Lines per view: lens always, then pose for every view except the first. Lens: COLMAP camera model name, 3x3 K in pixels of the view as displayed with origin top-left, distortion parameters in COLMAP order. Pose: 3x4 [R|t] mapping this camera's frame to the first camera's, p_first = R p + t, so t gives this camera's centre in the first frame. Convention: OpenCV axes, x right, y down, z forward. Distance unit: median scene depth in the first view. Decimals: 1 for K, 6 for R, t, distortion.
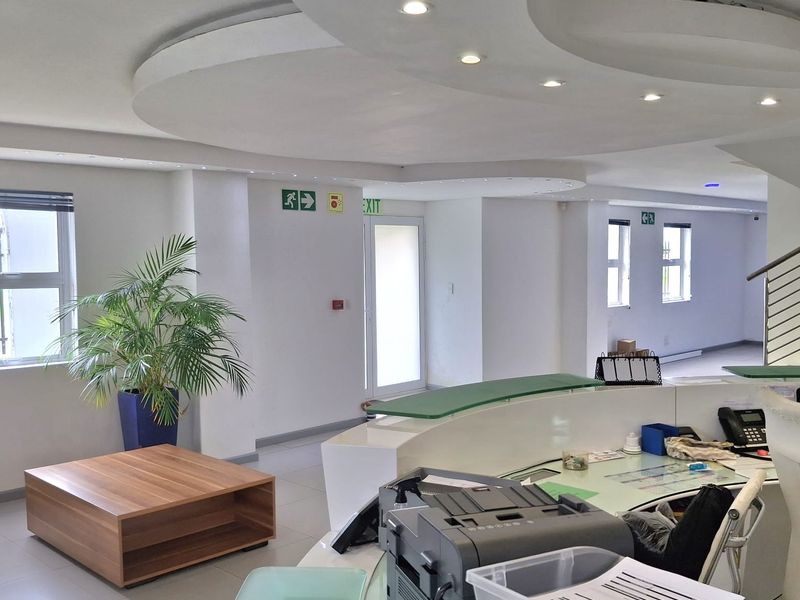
lens RADIAL K [[806.7, 0, 400.0], [0, 806.7, 300.0], [0, 0, 1]] dist [0.176293, -0.505235]
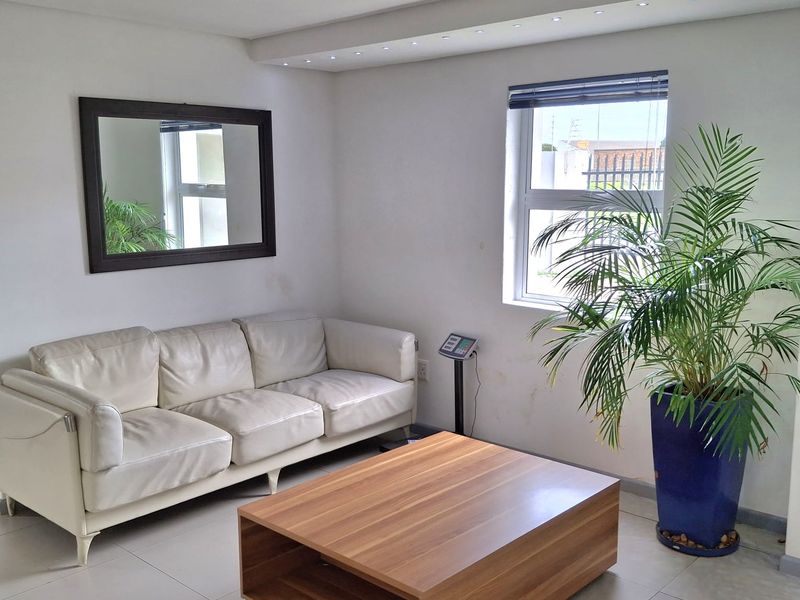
lens RADIAL K [[806.7, 0, 400.0], [0, 806.7, 300.0], [0, 0, 1]] dist [0.176293, -0.505235]
pose [[0.045120, 0.160319, -0.986033, 0.329942], [-0.062602, 0.985552, 0.157376, -0.048108], [0.997018, 0.054627, 0.054504, 0.945292]]
